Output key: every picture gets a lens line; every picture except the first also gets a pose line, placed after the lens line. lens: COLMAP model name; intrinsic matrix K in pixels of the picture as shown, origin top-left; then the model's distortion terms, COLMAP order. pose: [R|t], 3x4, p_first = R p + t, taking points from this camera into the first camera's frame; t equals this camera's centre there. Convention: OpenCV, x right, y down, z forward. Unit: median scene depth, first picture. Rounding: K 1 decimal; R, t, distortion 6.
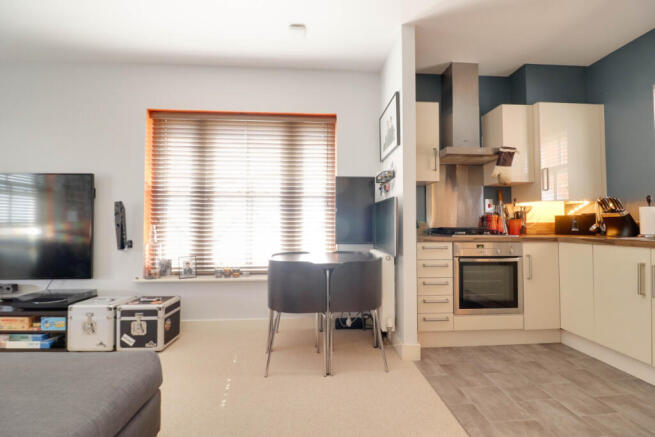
lens RADIAL K [[302.1, 0, 330.4], [0, 302.1, 215.5], [0, 0, 1]] dist [-0.009681, -0.003494]
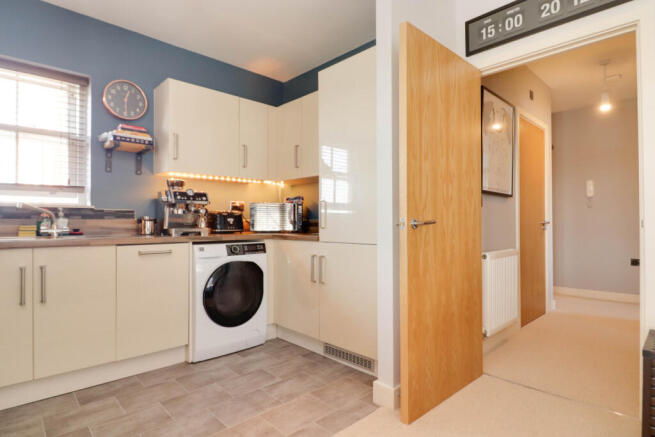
lens RADIAL K [[349.3, 0, 330.3], [0, 349.3, 220.7], [0, 0, 1]] dist [-0.006260, -0.004058]
pose [[-0.638697, 0.006568, 0.769431, -0.135693], [-0.022975, 0.999355, -0.027603, 0.020948], [-0.769116, -0.035308, -0.638134, 0.623442]]
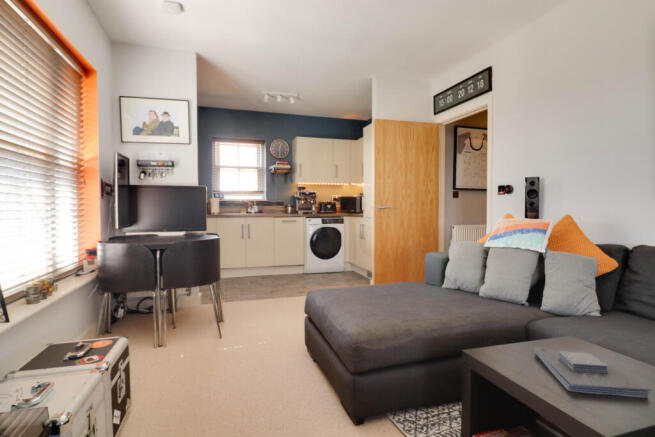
lens RADIAL K [[349.3, 0, 334.1], [0, 349.3, 221.3], [0, 0, 1]] dist [-0.006260, -0.004058]
pose [[-0.238558, -0.035224, 0.970489, -0.729904], [-0.030430, 0.999122, 0.028783, 0.023197], [-0.970651, -0.022666, -0.239420, 0.623718]]
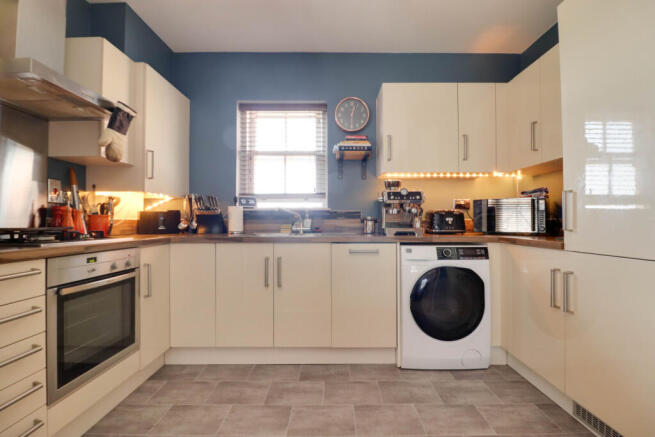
lens RADIAL K [[302.1, 0, 334.4], [0, 302.1, 217.8], [0, 0, 1]] dist [-0.009681, -0.003494]
pose [[0.068619, 0.016102, 0.997513, -0.037522], [-0.030914, 0.999424, -0.014006, 0.016142], [-0.997164, -0.029876, 0.069078, 0.505928]]
